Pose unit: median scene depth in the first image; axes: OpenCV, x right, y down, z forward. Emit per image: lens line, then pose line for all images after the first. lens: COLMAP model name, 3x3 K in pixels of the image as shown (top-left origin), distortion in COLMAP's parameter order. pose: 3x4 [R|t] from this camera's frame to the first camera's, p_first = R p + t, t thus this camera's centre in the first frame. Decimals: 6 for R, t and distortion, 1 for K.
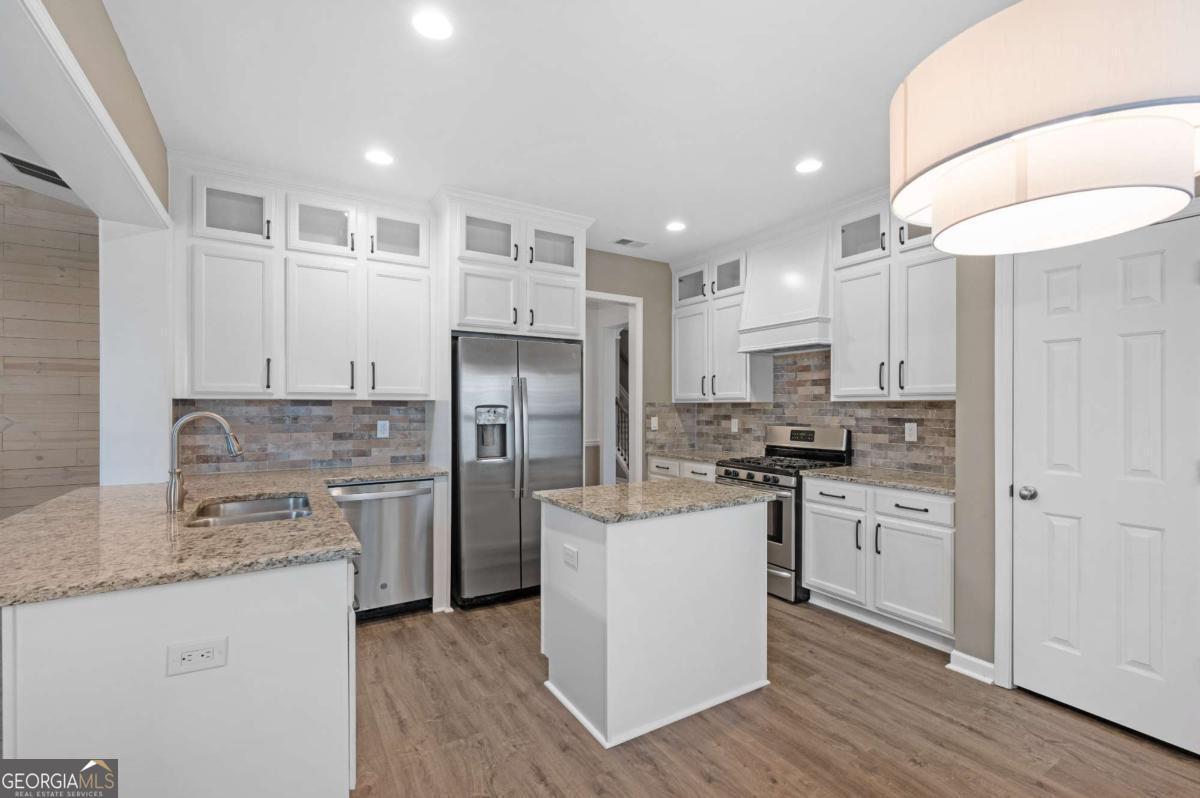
lens RADIAL K [[528.2, 0, 602.9], [0, 528.2, 409.5], [0, 0, 1]] dist [0.002319, 0.000069]
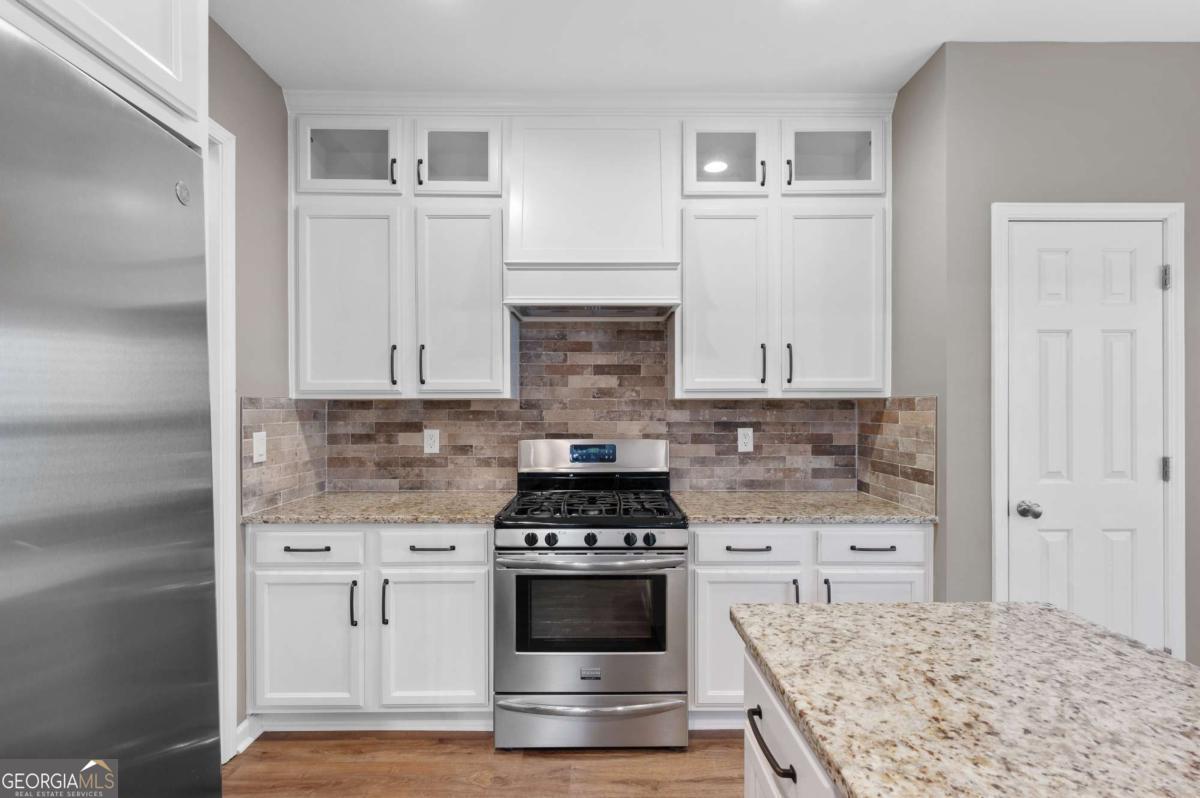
lens RADIAL K [[528.2, 0, 602.9], [0, 528.2, 409.5], [0, 0, 1]] dist [0.002319, 0.000069]
pose [[0.514149, -0.004584, 0.857688, -0.148208], [0.006038, 0.999980, 0.001725, -0.003093], [-0.857679, 0.004292, 0.514167, 0.647229]]
